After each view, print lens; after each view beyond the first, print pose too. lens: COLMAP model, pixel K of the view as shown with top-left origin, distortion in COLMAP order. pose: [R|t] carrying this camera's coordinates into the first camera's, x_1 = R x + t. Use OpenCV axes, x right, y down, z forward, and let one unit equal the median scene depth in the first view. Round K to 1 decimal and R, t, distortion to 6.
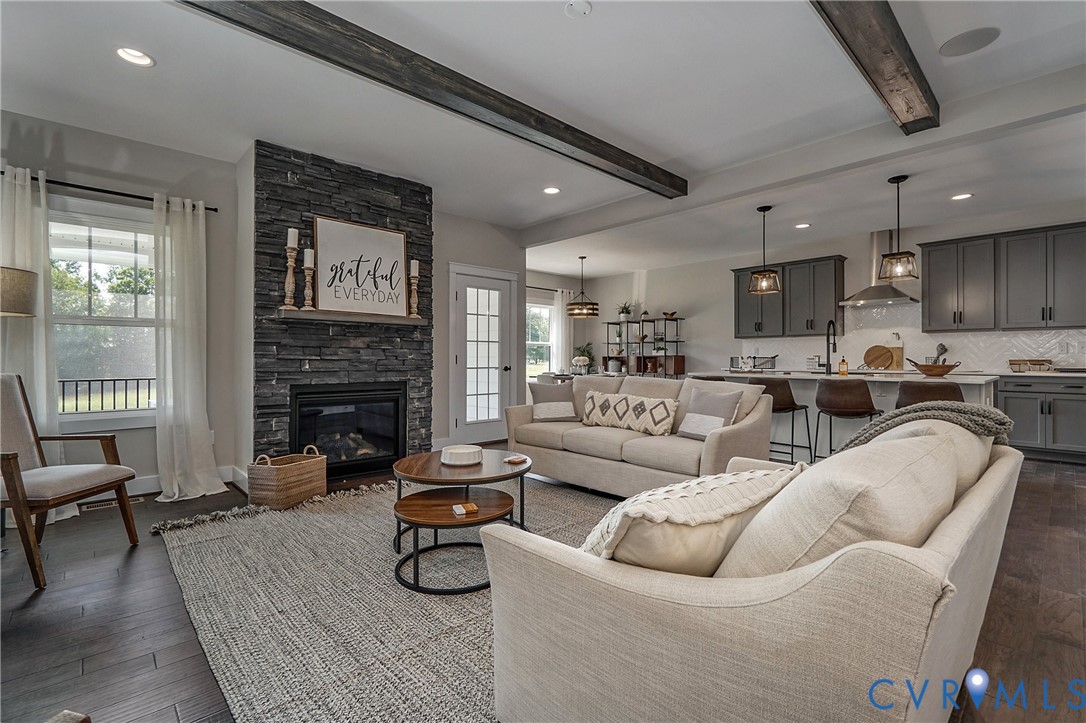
lens RADIAL K [[493.4, 0, 538.2], [0, 493.4, 354.9], [0, 0, 1]] dist [0.000217, -0.000468]
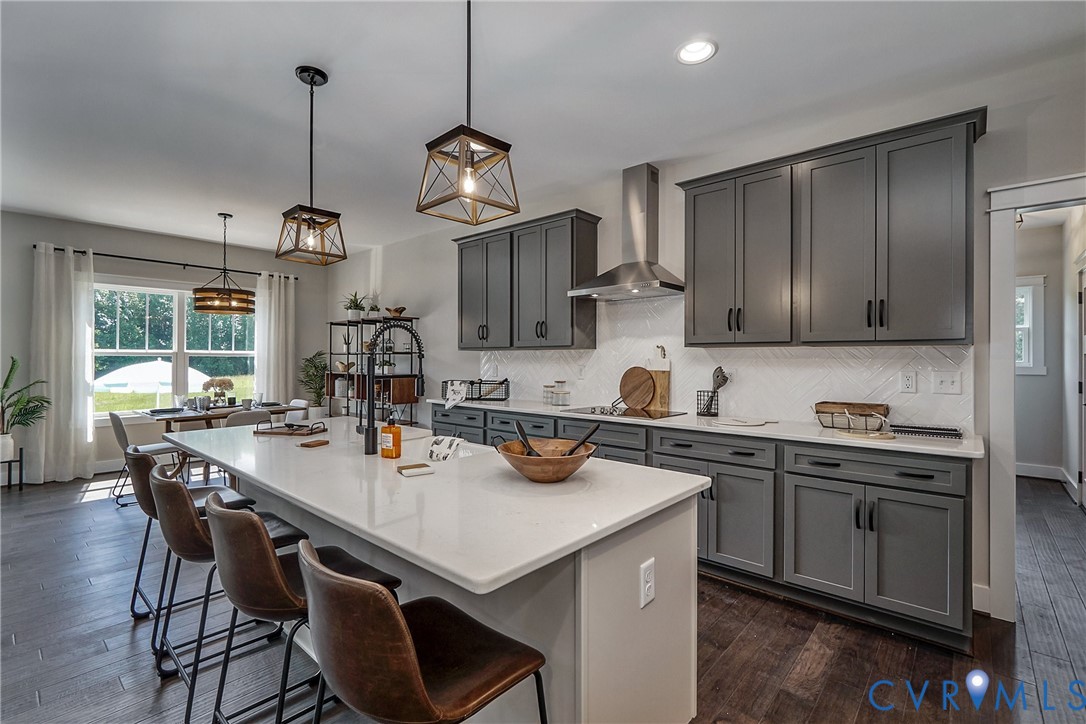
lens RADIAL K [[493.4, 0, 538.2], [0, 493.4, 355.4], [0, 0, 1]] dist [0.000217, -0.000468]
pose [[0.995871, 0.006168, 0.090575, 0.488522], [-0.006036, 0.999980, -0.001725, -0.029071], [-0.090584, 0.001171, 0.995888, 0.406436]]
